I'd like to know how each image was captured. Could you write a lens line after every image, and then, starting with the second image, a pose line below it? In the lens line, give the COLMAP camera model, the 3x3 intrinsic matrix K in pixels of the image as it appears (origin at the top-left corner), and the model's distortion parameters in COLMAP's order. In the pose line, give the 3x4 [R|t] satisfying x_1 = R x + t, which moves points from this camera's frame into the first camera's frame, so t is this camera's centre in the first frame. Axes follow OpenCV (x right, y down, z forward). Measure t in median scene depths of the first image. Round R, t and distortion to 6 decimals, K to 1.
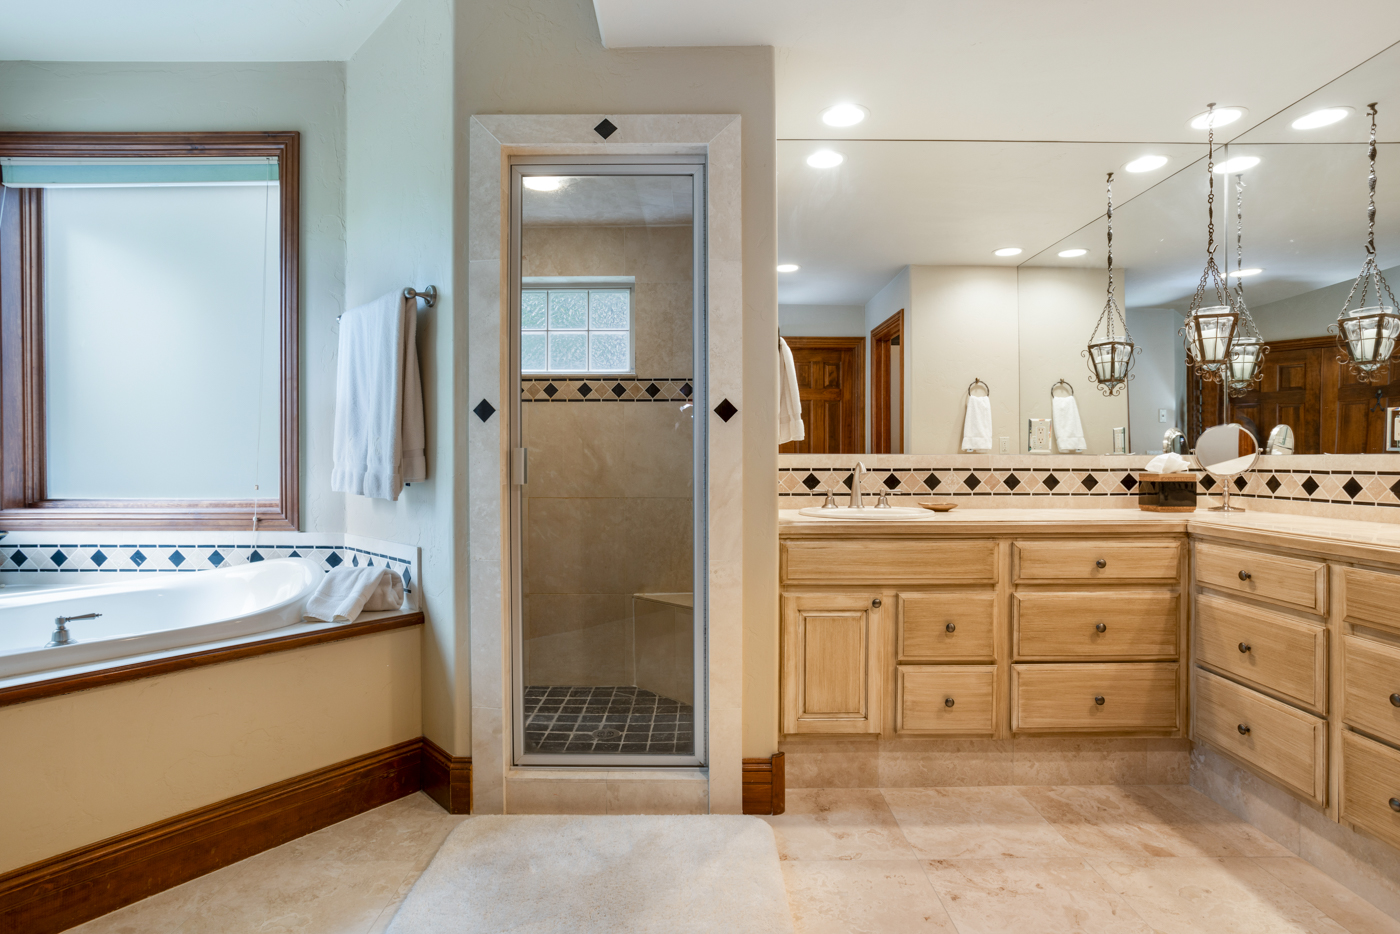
lens RADIAL K [[747.8, 0, 705.4], [0, 747.8, 462.3], [0, 0, 1]] dist [-0.021396, 0.019656]
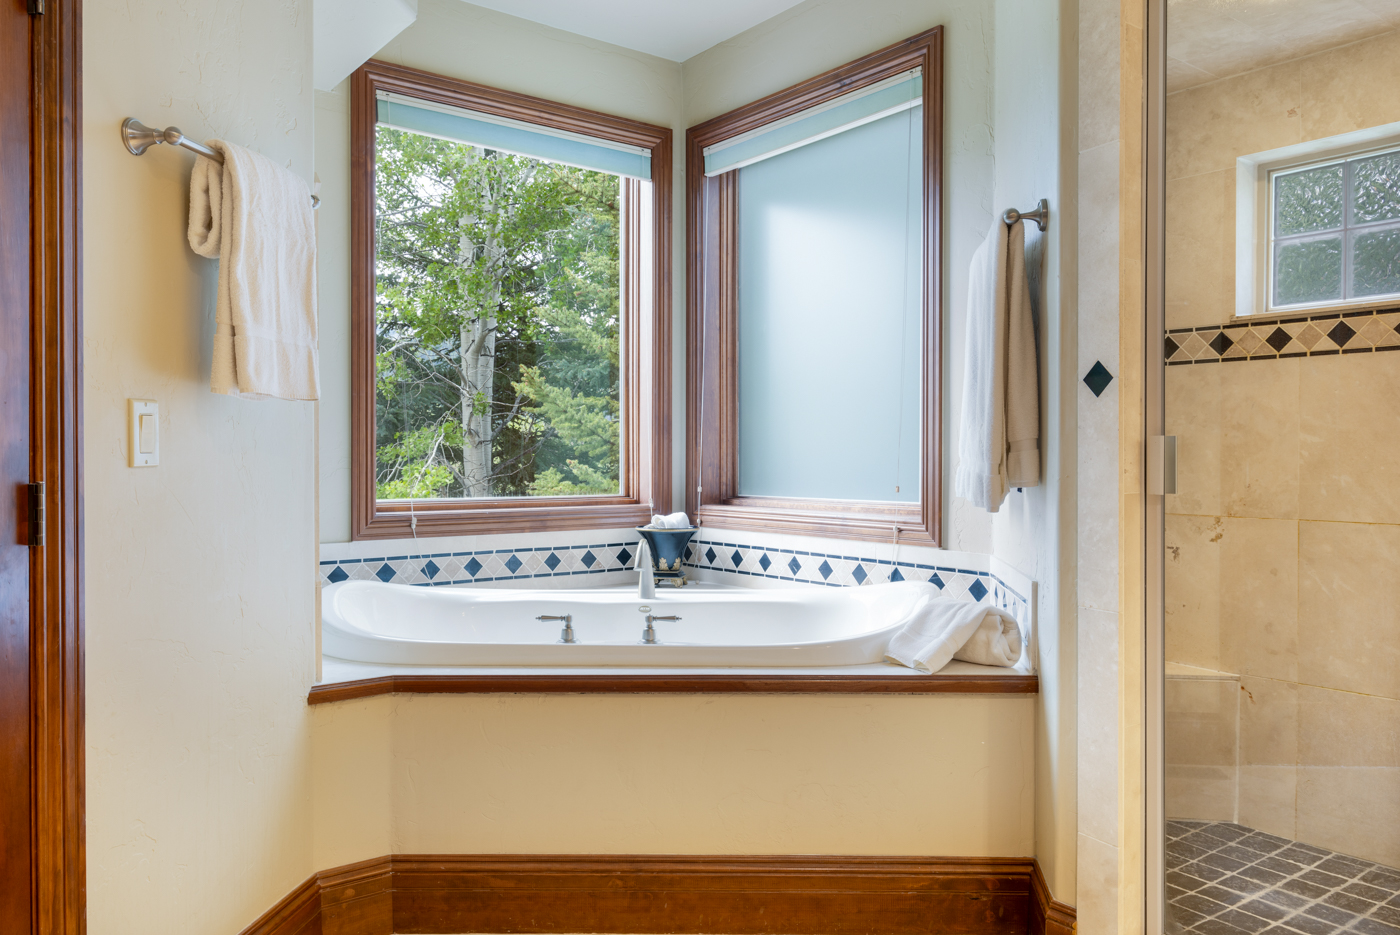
lens RADIAL K [[1096.8, 0, 699.2], [0, 1096.8, 458.3], [0, 0, 1]] dist [0.028390, -0.028705]
pose [[0.596346, 0.003463, -0.802720, 0.221589], [-0.004590, 0.999989, 0.000904, 0.000325], [0.802714, 0.003146, 0.596356, 0.130268]]
